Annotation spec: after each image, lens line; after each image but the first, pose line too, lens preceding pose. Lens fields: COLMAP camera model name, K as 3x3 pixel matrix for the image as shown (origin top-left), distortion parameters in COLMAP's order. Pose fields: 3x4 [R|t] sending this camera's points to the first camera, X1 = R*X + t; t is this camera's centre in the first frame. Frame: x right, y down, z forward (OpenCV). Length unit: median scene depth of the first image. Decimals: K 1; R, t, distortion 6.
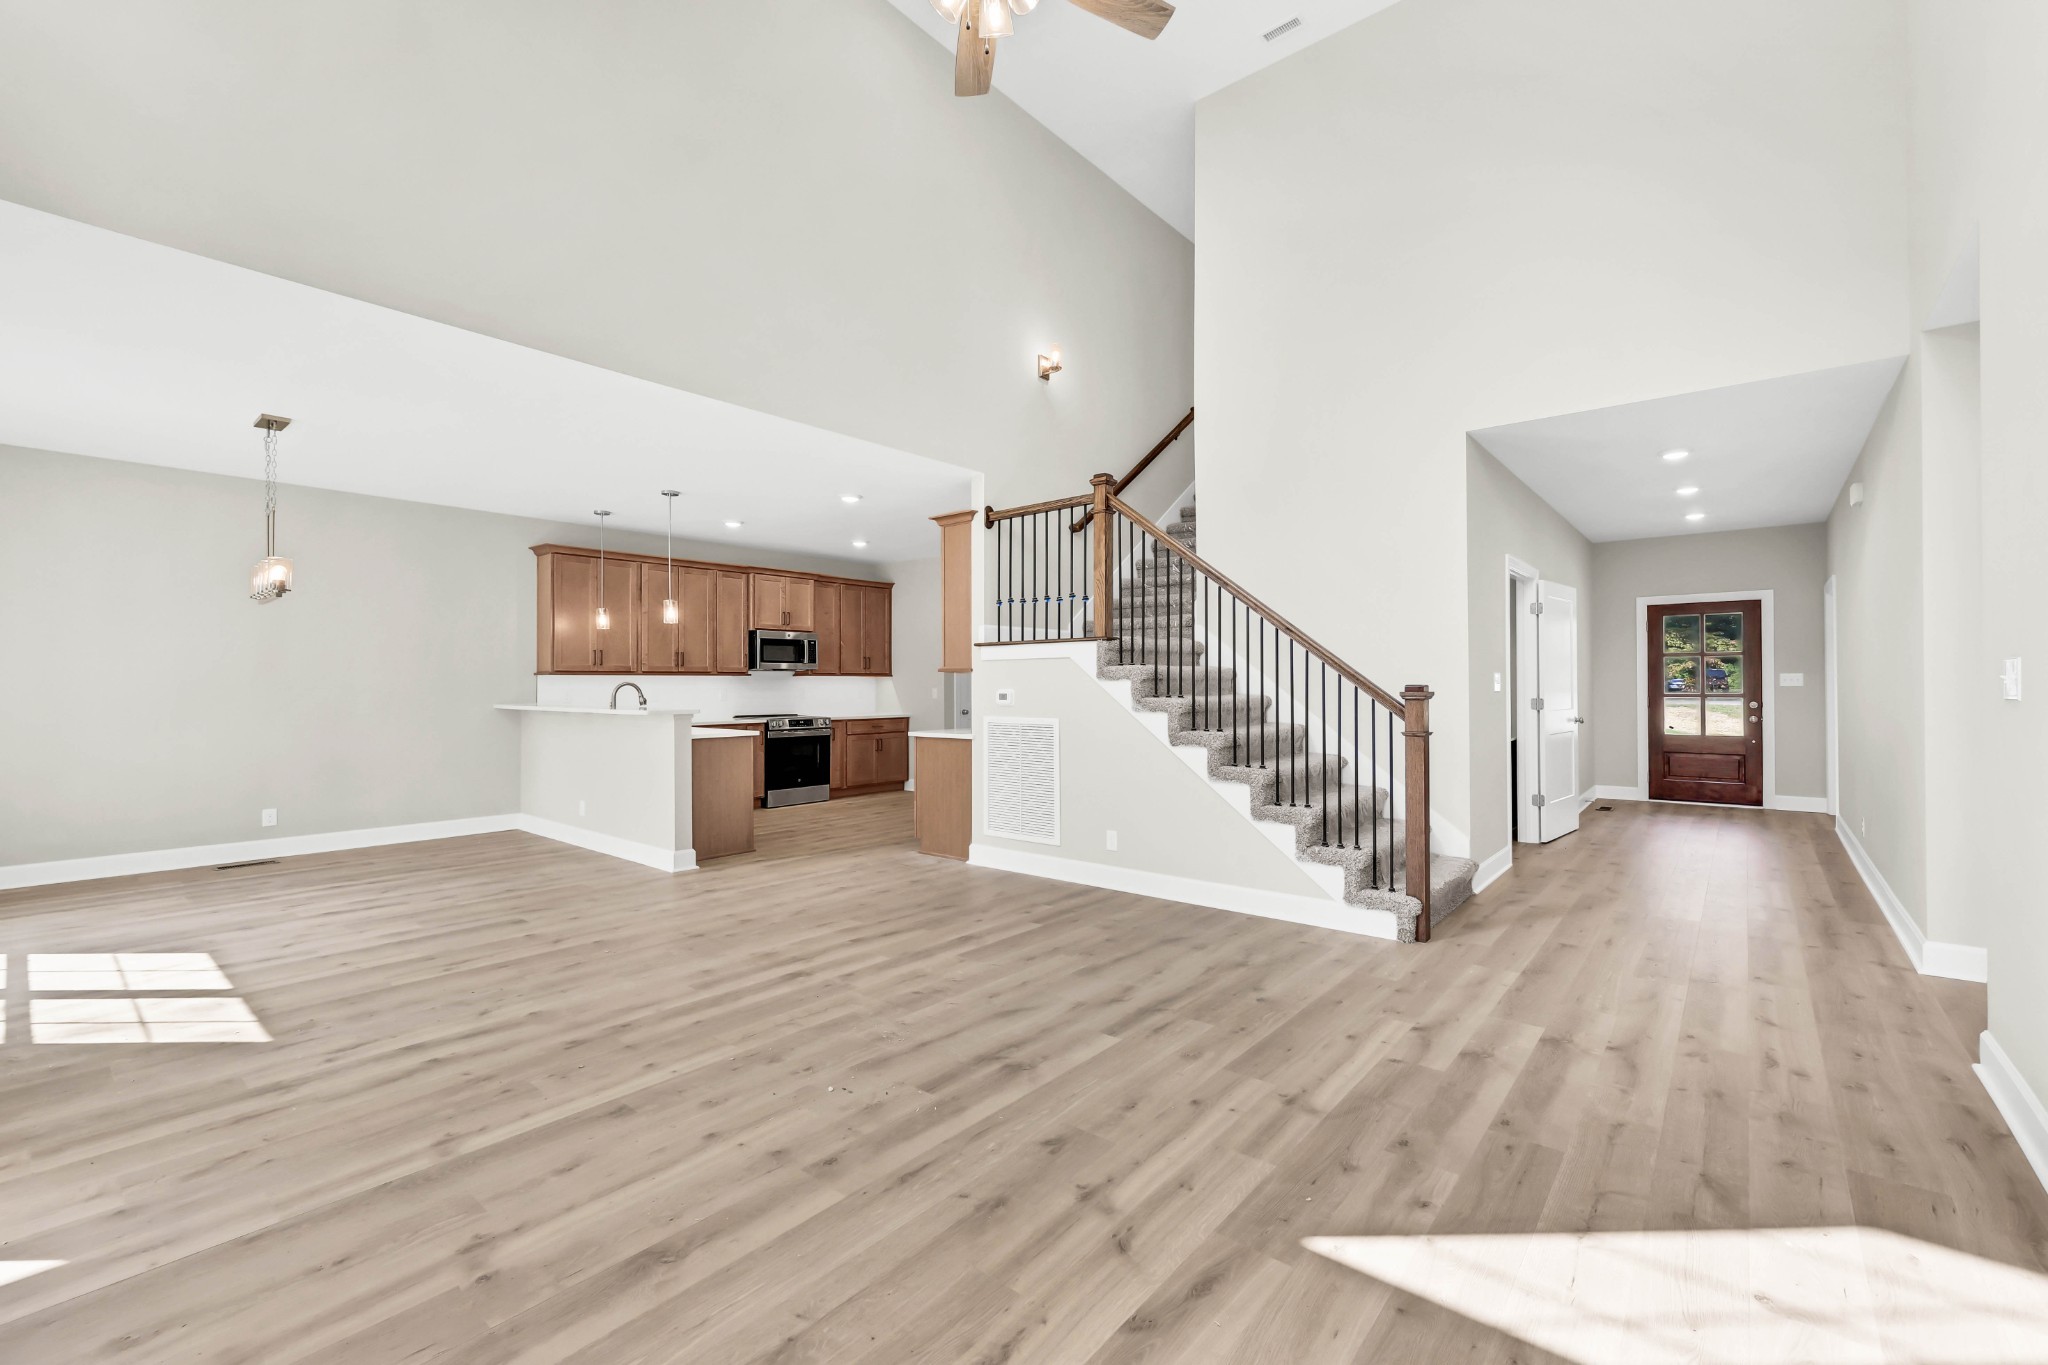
lens RADIAL K [[854.5, 0, 1023.7], [0, 854.5, 646.2], [0, 0, 1]] dist [-0.002429, -0.000143]
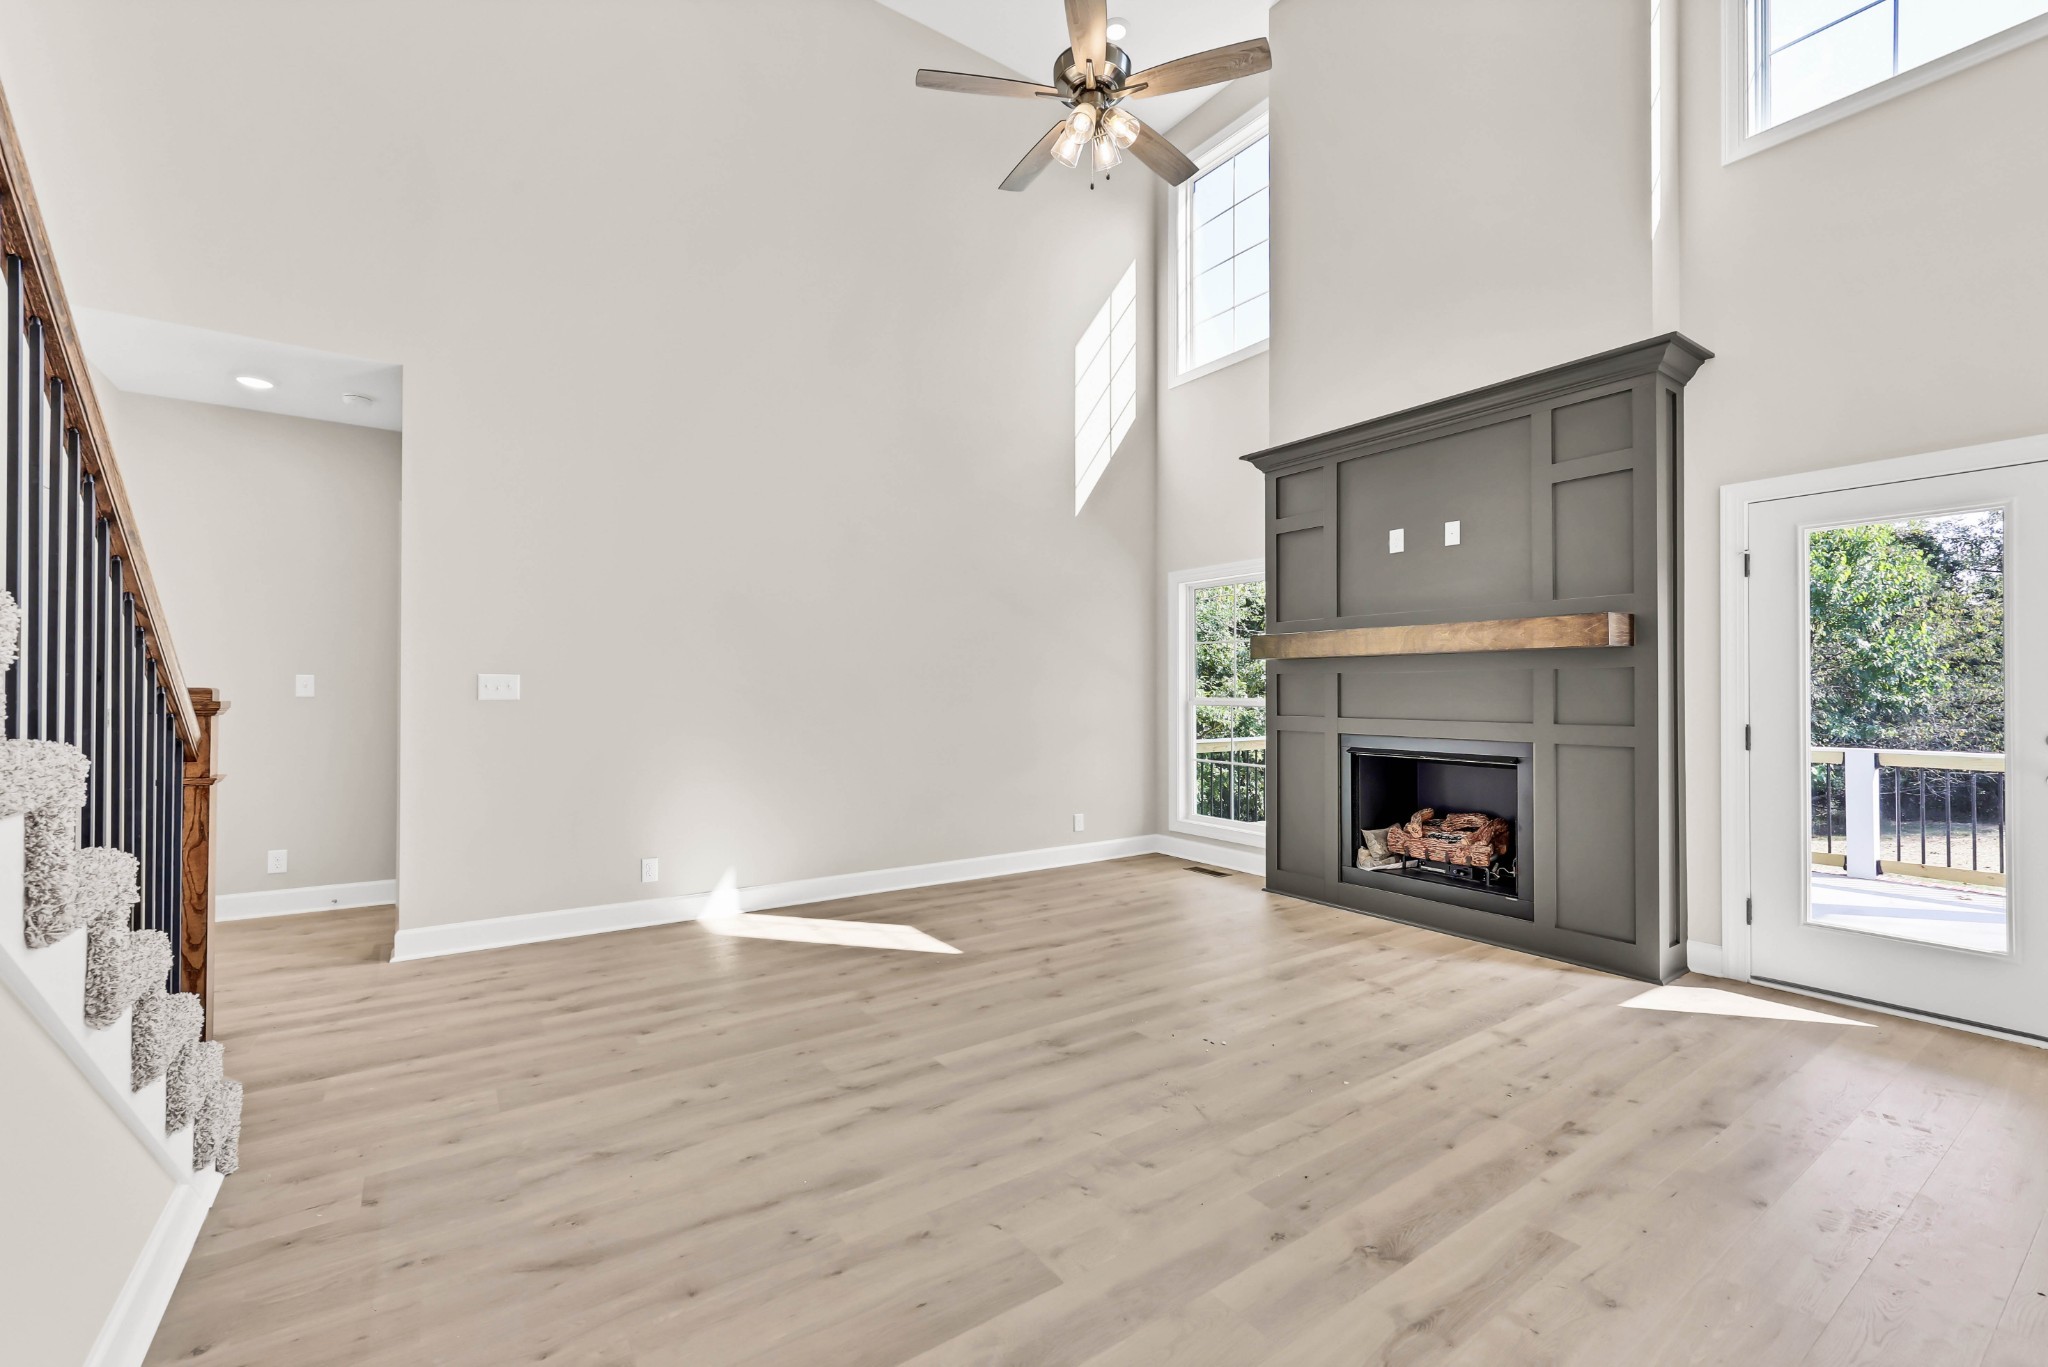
lens RADIAL K [[854.1, 0, 1017.7], [0, 854.1, 685.2], [0, 0, 1]] dist [-0.001489, -0.000077]
pose [[-0.963299, 0.005225, 0.268379, -0.188260], [-0.009260, 0.998569, -0.052678, 0.074784], [-0.268270, -0.053230, -0.961872, 1.531317]]
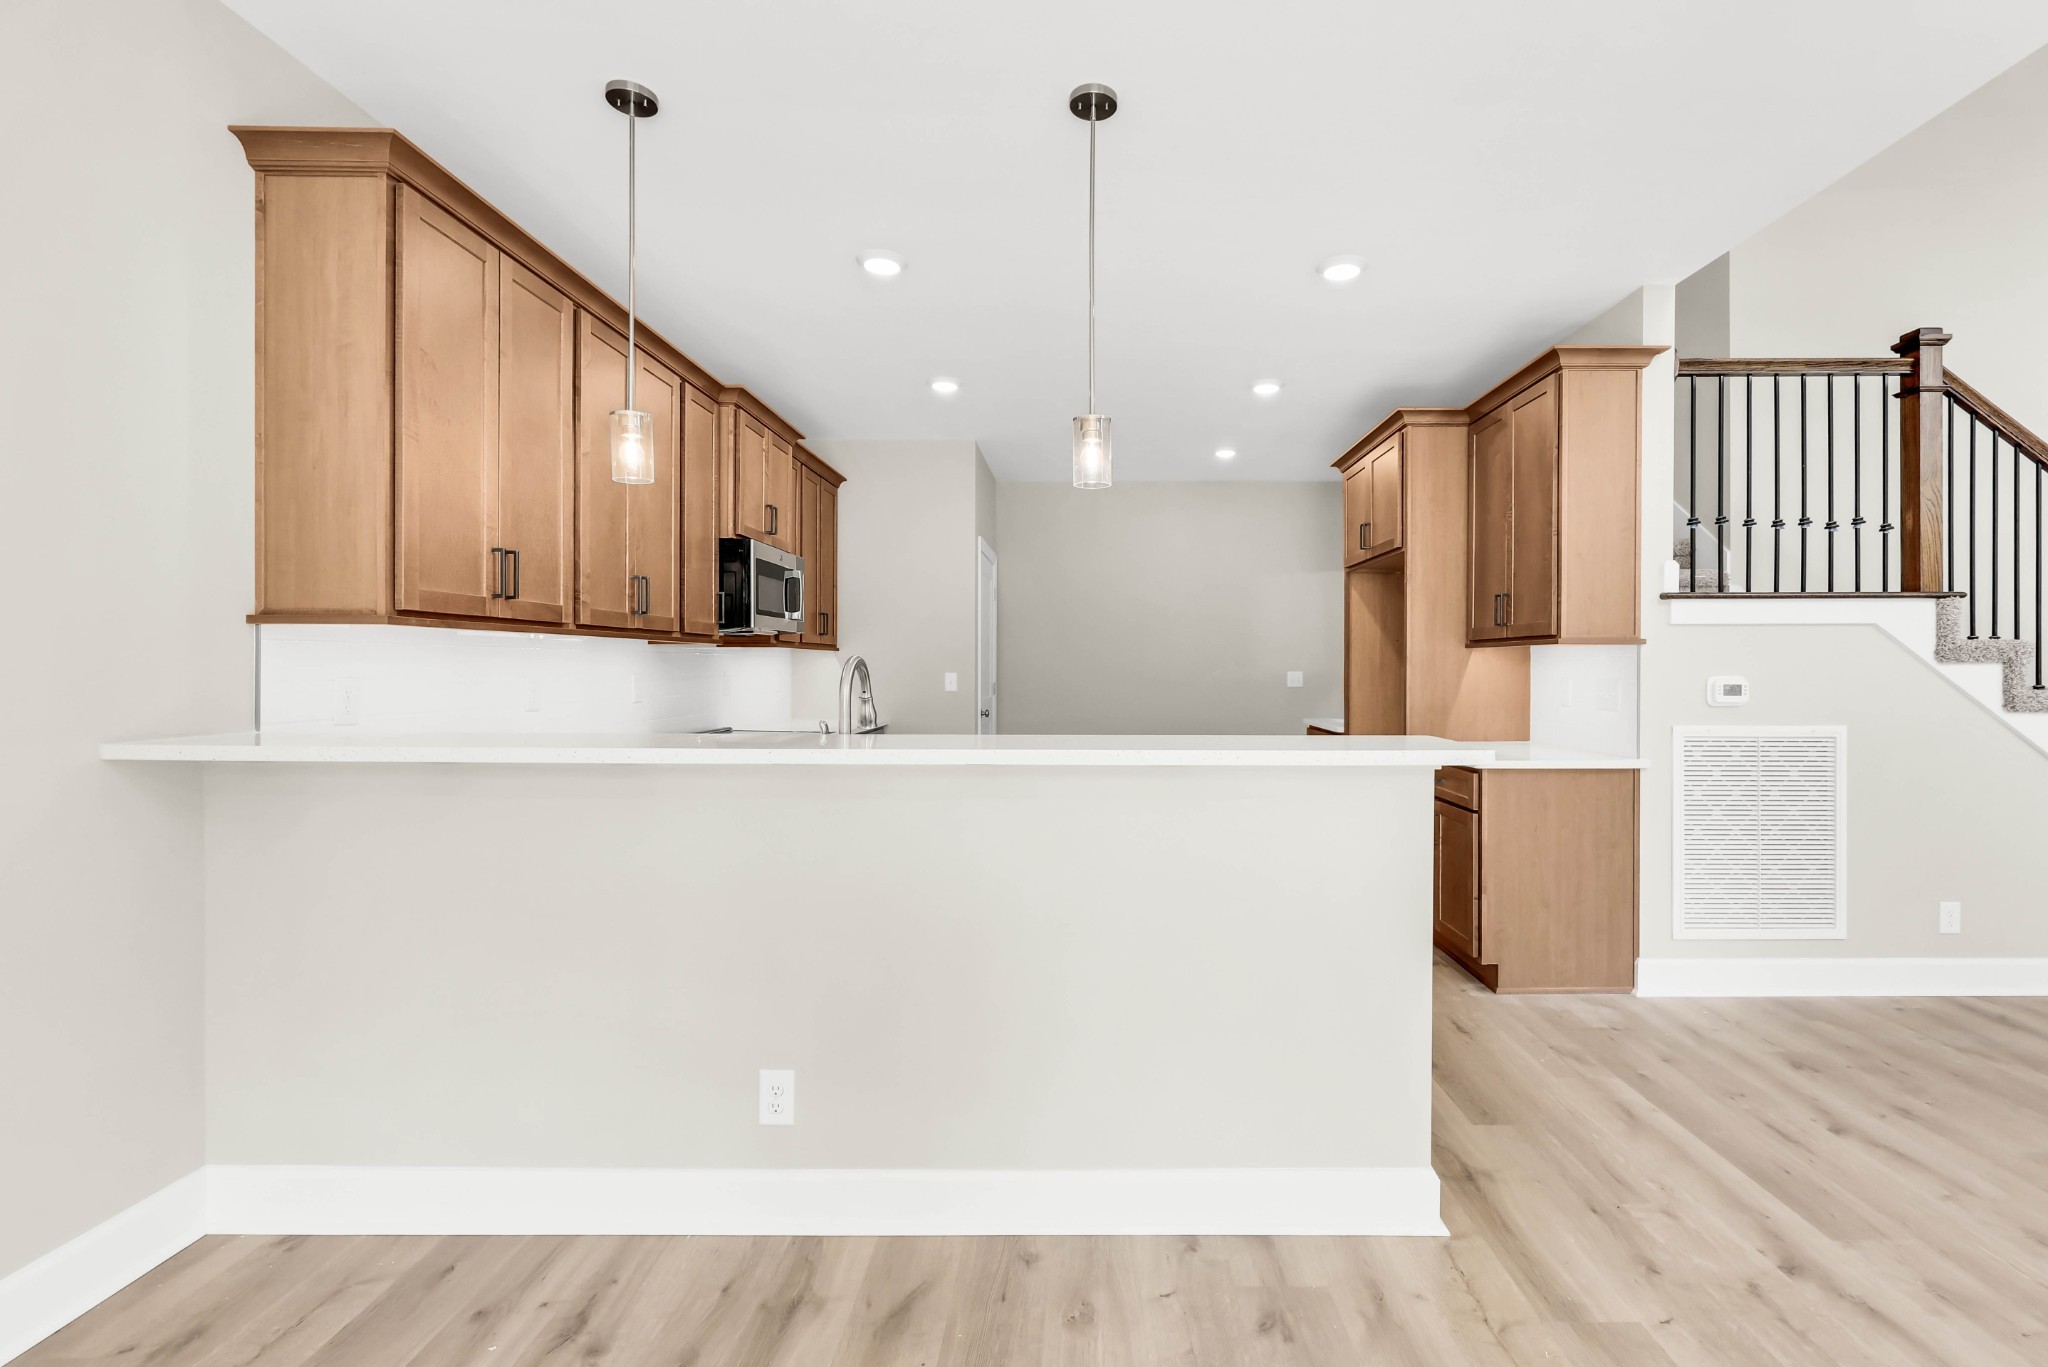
lens RADIAL K [[909.5, 0, 1090.4], [0, 909.5, 671.2], [0, 0, 1]] dist [0.000520, 0.000168]
pose [[0.765194, -0.000995, 0.643799, -1.133274], [-0.029606, 0.998886, 0.036733, 0.056970], [-0.643118, -0.047168, 0.764313, 1.263336]]
